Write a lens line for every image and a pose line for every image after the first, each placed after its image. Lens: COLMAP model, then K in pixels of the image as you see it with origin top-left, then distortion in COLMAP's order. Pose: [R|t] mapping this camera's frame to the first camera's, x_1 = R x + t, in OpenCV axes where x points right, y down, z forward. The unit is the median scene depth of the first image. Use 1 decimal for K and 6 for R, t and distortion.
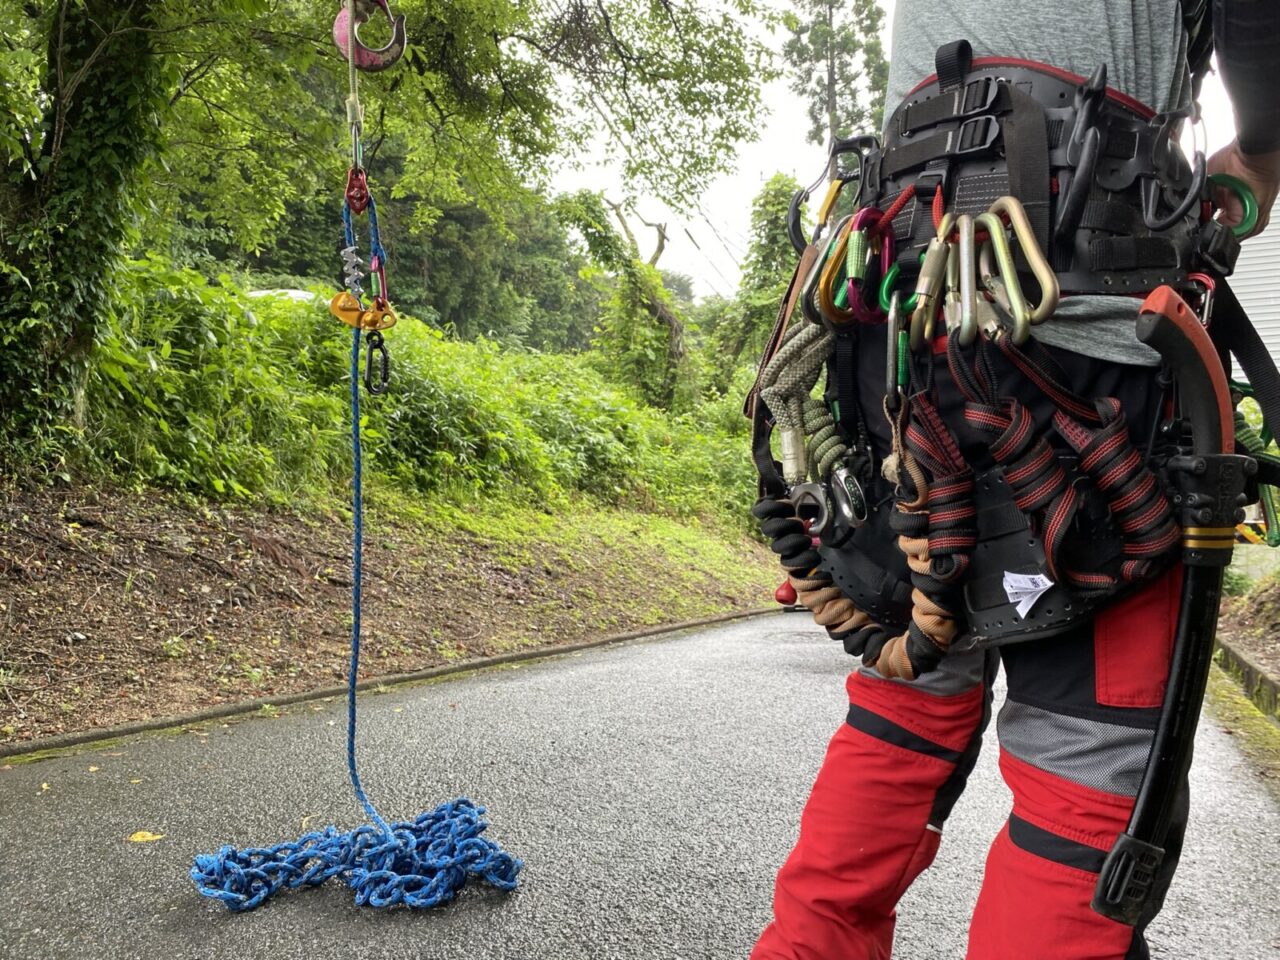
lens RADIAL K [[958.1, 0, 660.3], [0, 958.1, 480.2], [0, 0, 1]] dist [0.009609, -0.027676]
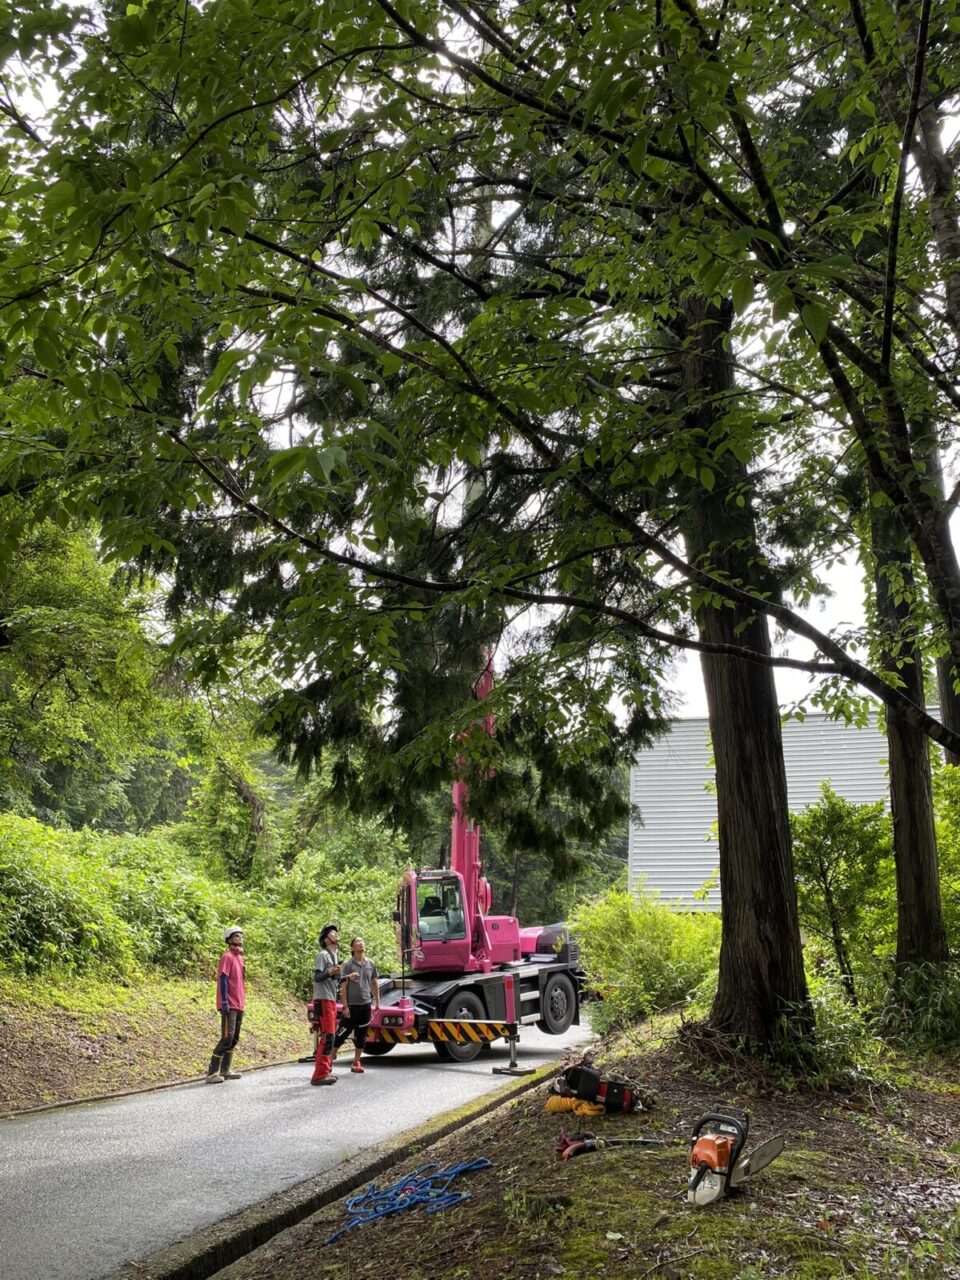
lens RADIAL K [[958.1, 0, 480.0], [0, 958.1, 640.0], [0, 0, 1]] dist [0.009609, -0.027676]
pose [[0.977196, 0.066278, 0.201730, 0.062389], [-0.009196, 0.962357, -0.271632, -0.070095], [-0.212139, 0.263582, 0.941021, -0.470047]]
